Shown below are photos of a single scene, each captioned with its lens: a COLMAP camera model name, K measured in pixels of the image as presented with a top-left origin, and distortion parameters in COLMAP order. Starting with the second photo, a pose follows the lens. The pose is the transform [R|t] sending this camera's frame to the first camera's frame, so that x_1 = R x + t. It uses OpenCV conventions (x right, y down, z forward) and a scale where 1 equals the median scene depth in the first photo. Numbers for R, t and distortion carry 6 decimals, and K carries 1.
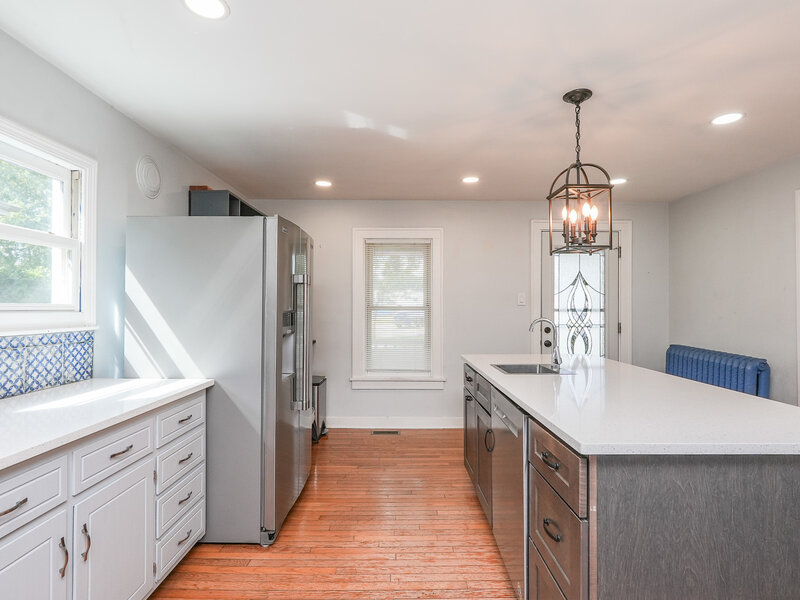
lens RADIAL K [[421.9, 0, 400.0], [0, 421.9, 300.0], [0, 0, 1]] dist [-0.024854, 0.009186]
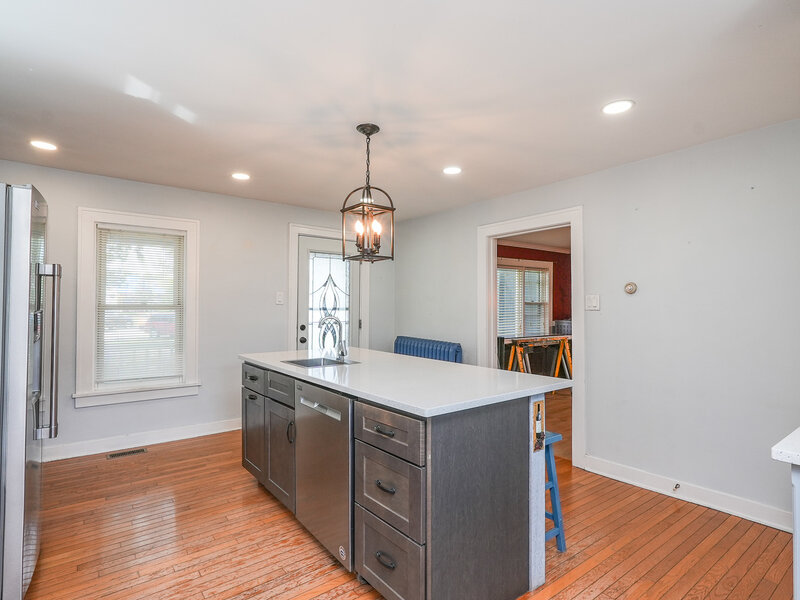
lens RADIAL K [[421.9, 0, 400.0], [0, 421.9, 300.0], [0, 0, 1]] dist [-0.024854, 0.009186]
pose [[0.790733, 0.010730, 0.612067, -0.196987], [-0.012606, 0.999920, -0.001244, -0.000927], [-0.612031, -0.006732, 0.790805, -0.003257]]
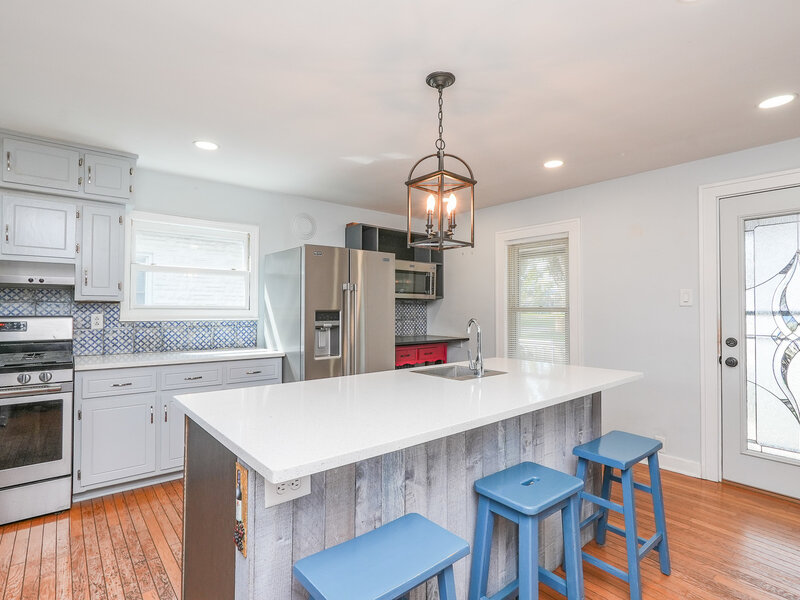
lens RADIAL K [[410.6, 0, 397.8], [0, 410.6, 300.1], [0, 0, 1]] dist [-0.023850, 0.012996]
pose [[0.638549, -0.015430, -0.769427, 0.902081], [0.009932, 0.999881, -0.011809, 0.010733], [0.769517, -0.000102, 0.638626, 0.296157]]
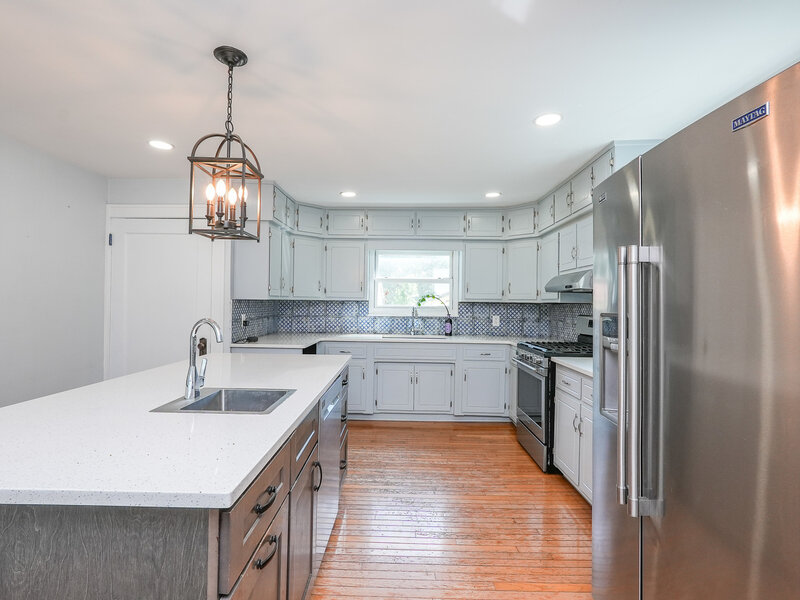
lens RADIAL K [[410.6, 0, 397.8], [0, 410.6, 300.1], [0, 0, 1]] dist [-0.023850, 0.012996]
pose [[-0.999833, -0.017638, 0.004831, 0.058275], [-0.017754, 0.999524, -0.025229, 0.024783], [-0.004383, -0.025311, -0.999670, 1.555088]]
